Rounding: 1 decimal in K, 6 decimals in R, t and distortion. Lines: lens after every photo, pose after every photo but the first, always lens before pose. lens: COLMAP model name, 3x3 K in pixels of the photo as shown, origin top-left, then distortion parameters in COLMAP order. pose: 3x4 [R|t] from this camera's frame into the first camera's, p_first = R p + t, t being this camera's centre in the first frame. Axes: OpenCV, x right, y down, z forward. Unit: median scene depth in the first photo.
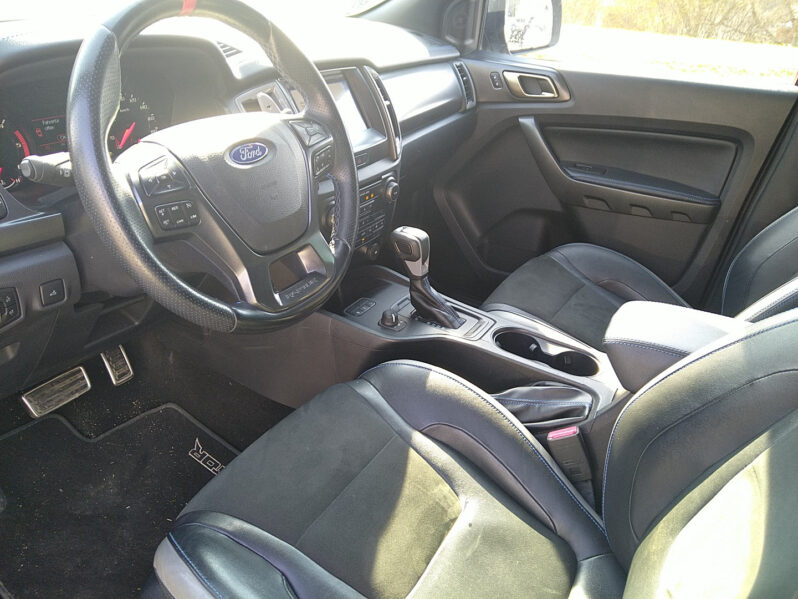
lens RADIAL K [[622.1, 0, 399.0], [0, 622.1, 299.5], [0, 0, 1]] dist [0.002844, -0.000927]
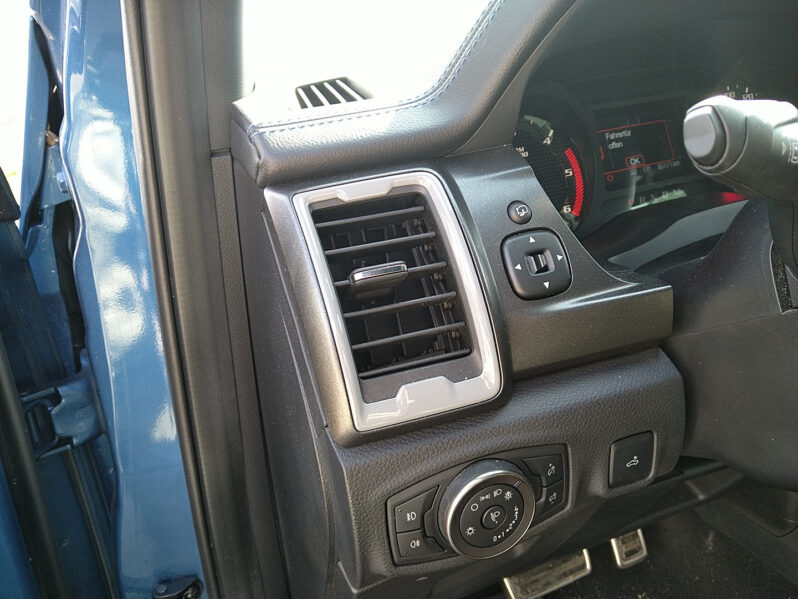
lens RADIAL K [[622.1, 0, 399.0], [0, 622.1, 299.5], [0, 0, 1]] dist [0.002844, -0.000927]
pose [[0.785334, 0.036030, -0.618023, -0.408655], [-0.133358, 0.984713, -0.112053, -0.051526], [0.604538, 0.170417, 0.778133, 0.522709]]
